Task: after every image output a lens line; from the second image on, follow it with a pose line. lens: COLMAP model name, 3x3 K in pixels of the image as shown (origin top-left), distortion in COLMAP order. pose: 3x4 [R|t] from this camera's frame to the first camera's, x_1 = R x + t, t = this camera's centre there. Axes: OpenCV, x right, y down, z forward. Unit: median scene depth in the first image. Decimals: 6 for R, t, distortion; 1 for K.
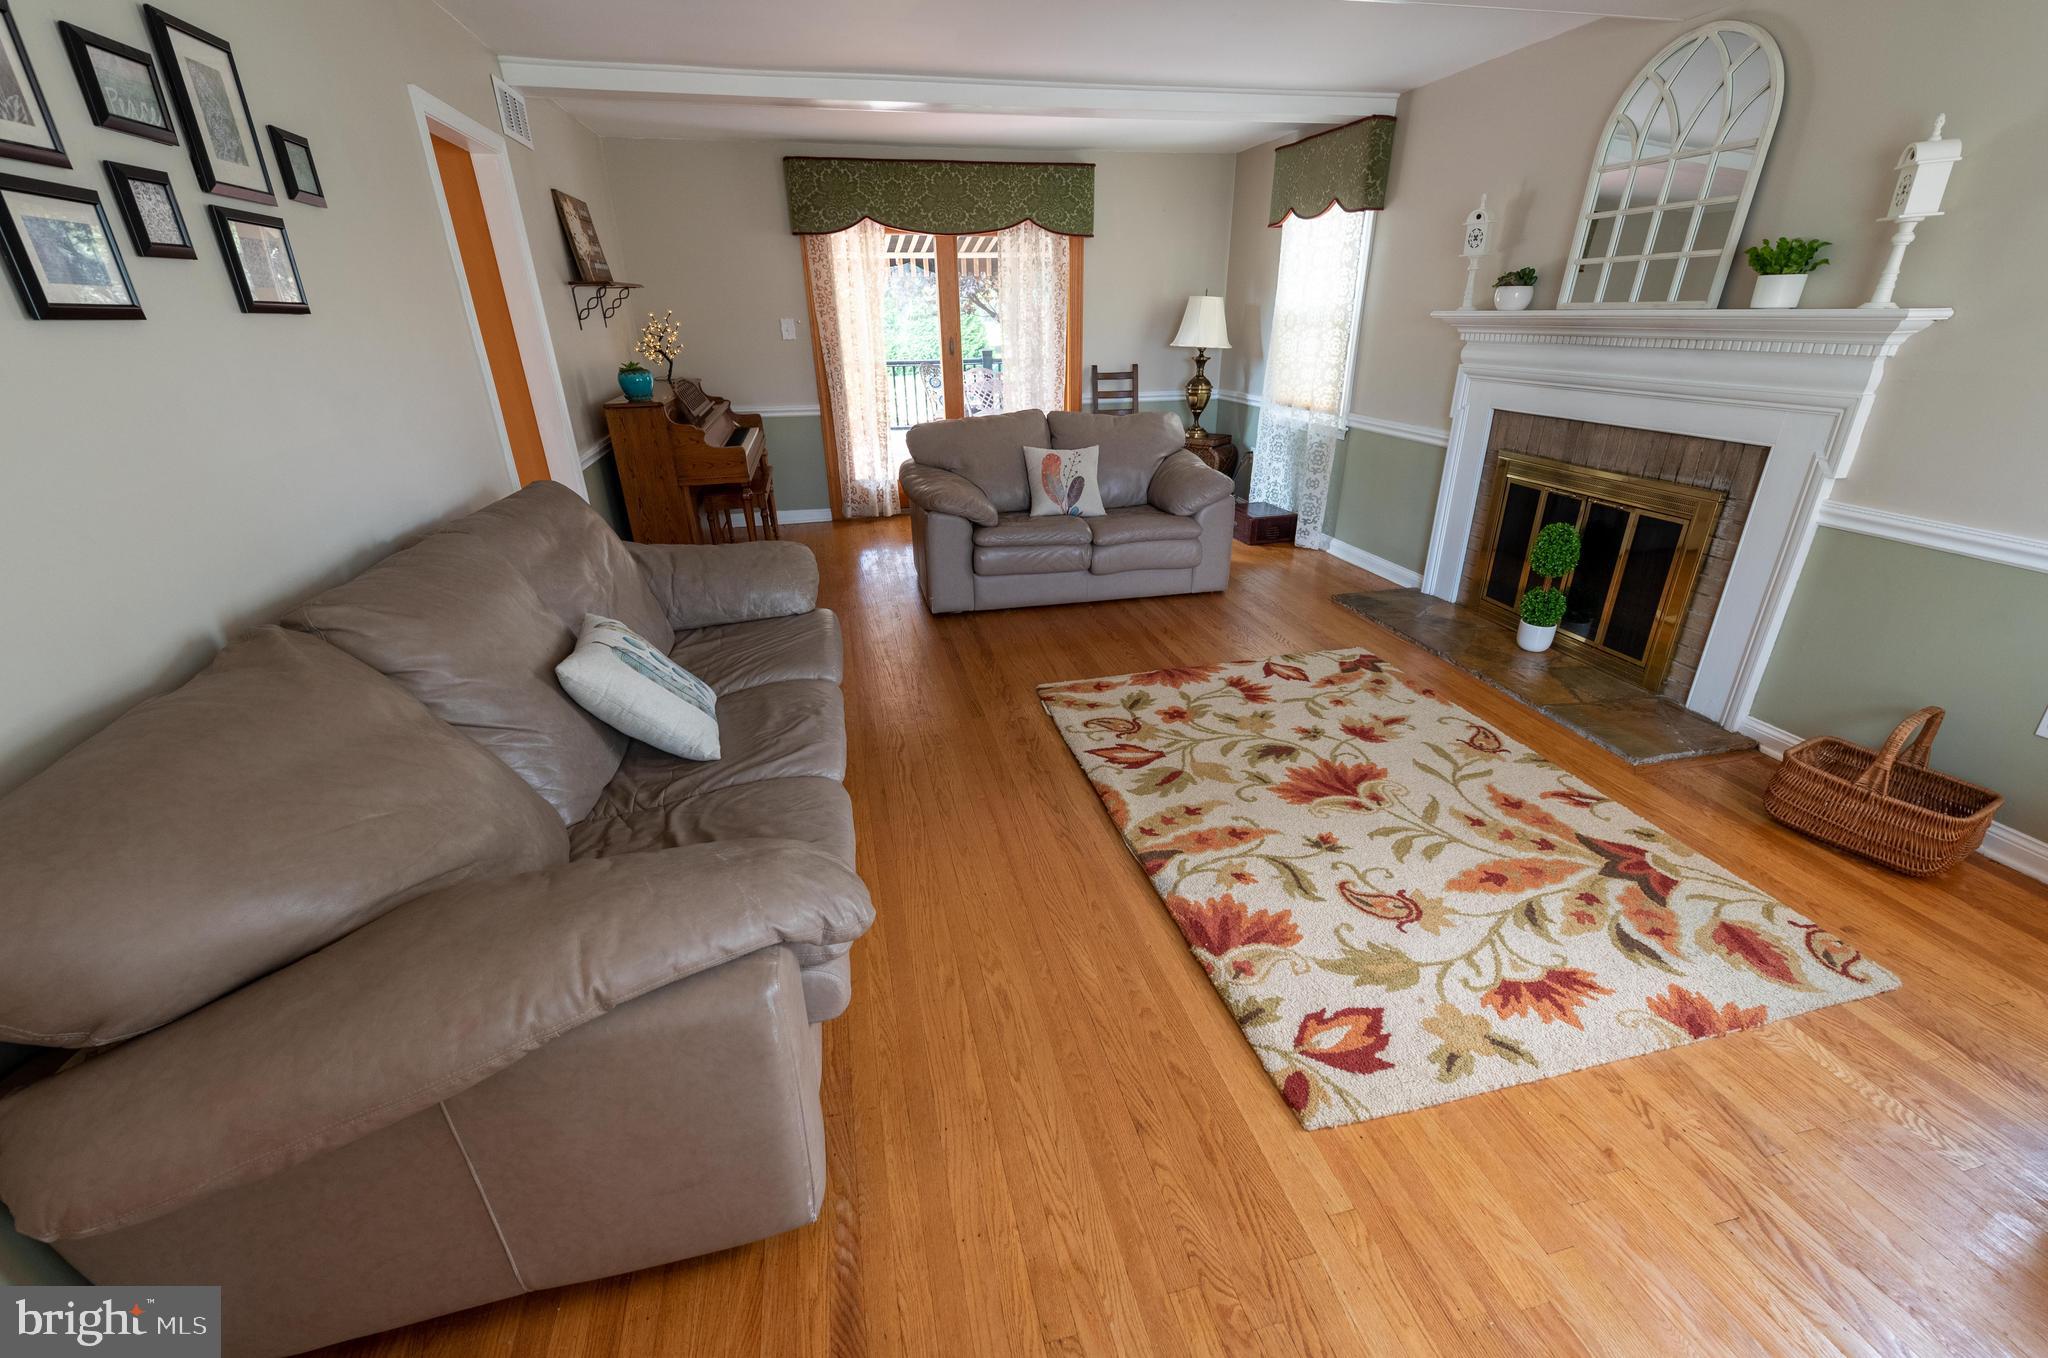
lens RADIAL K [[837.4, 0, 1024.5], [0, 837.4, 676.0], [0, 0, 1]] dist [-0.003593, -0.000504]
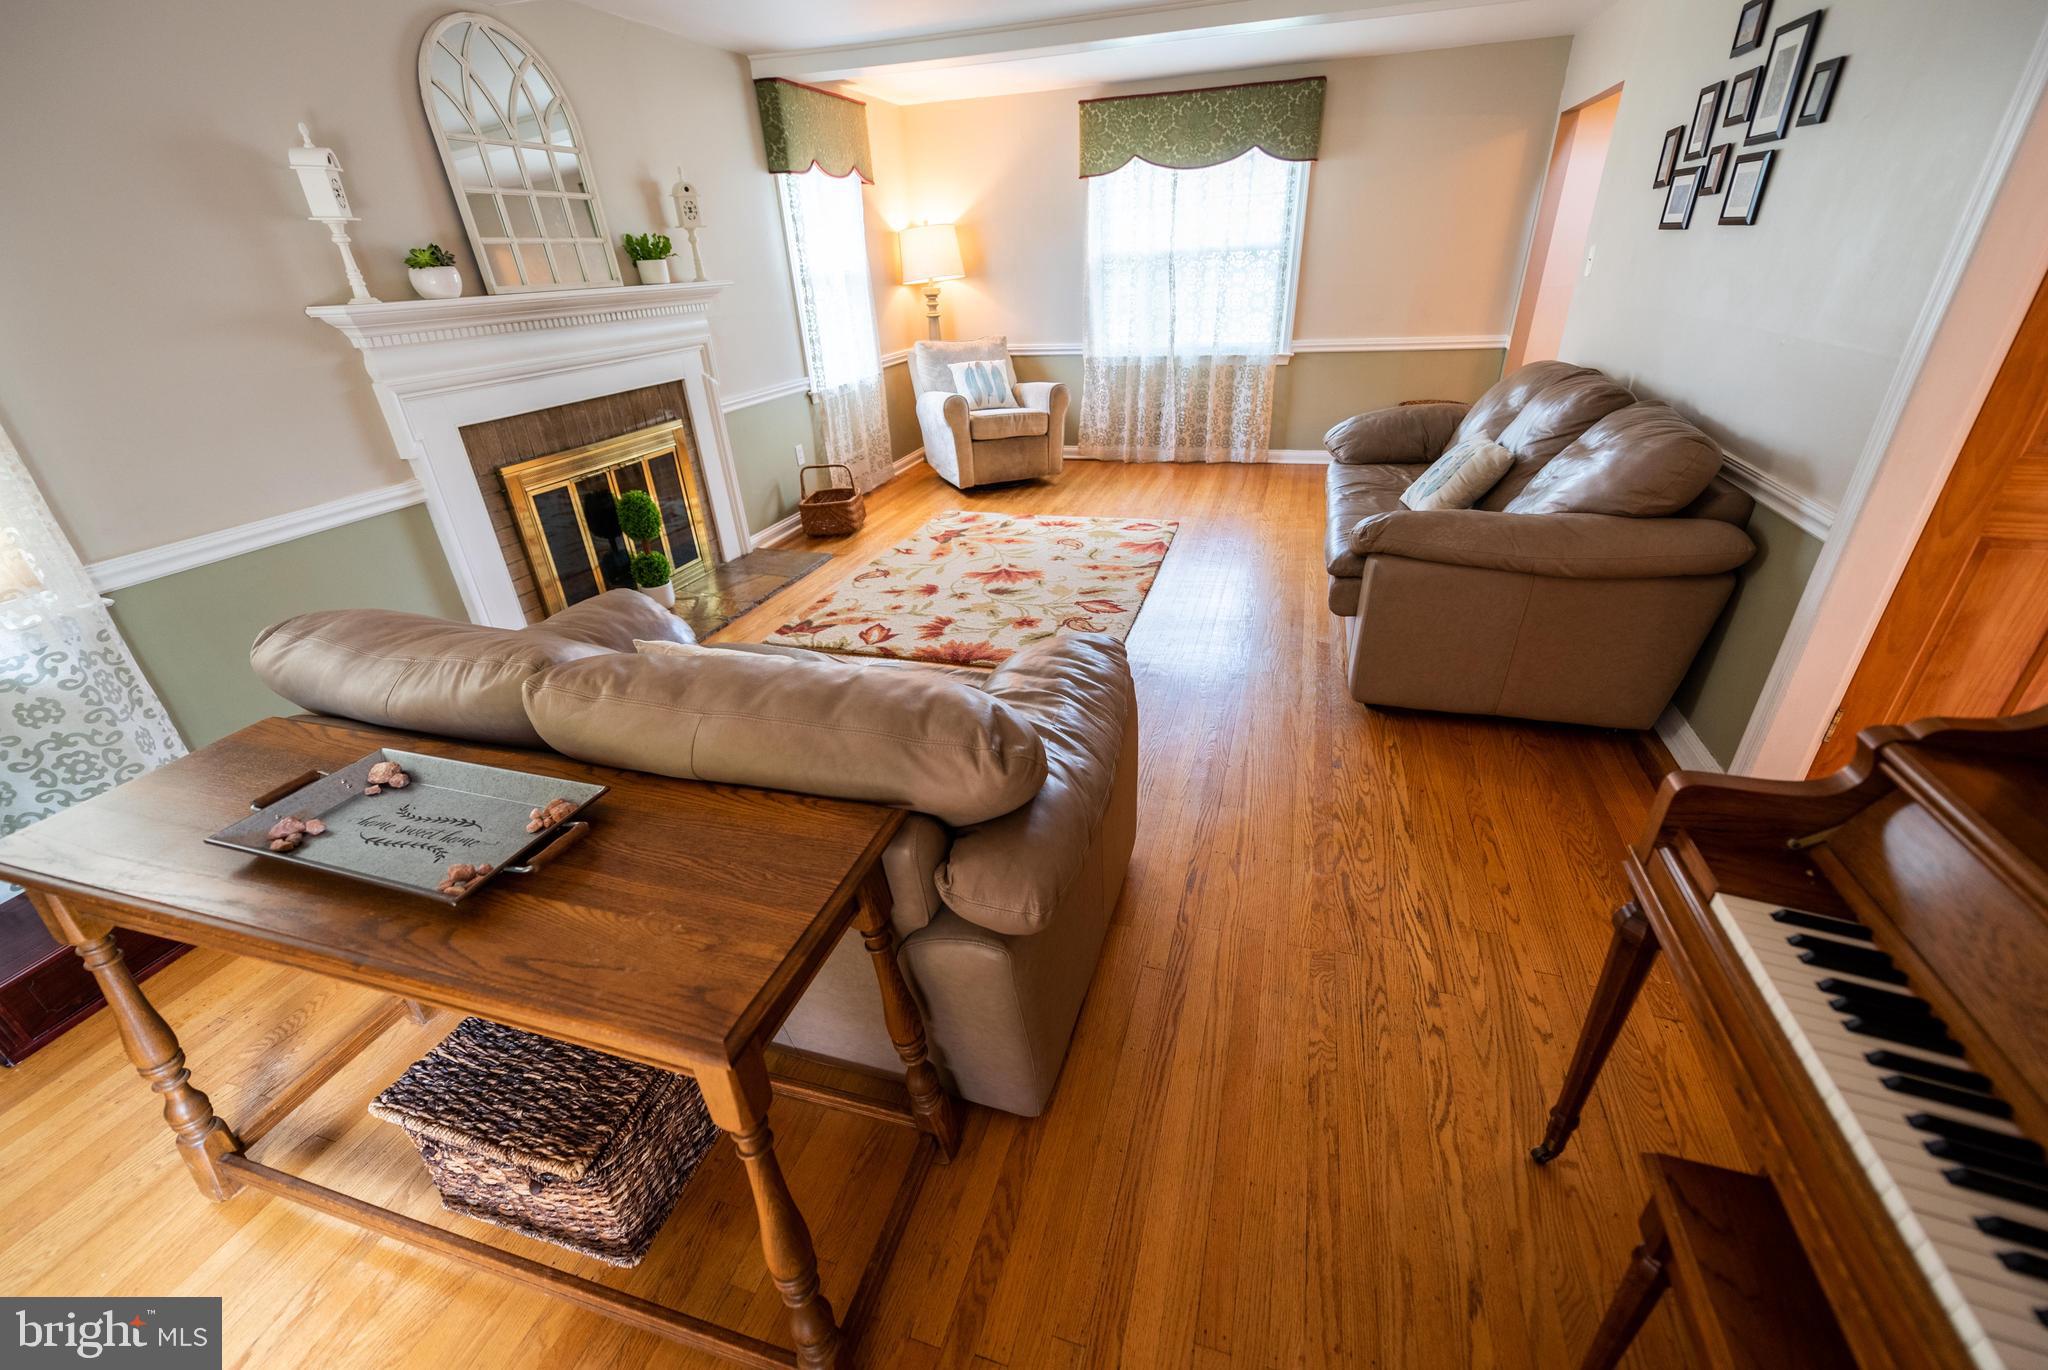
lens RADIAL K [[799.0, 0, 1031.6], [0, 799.0, 679.7], [0, 0, 1]] dist [0.003786, -0.000810]
pose [[-0.859733, -0.194224, 0.472373, -0.412533], [0.250878, 0.645015, 0.721814, -0.788717], [-0.444882, 0.739076, -0.505814, 1.809149]]
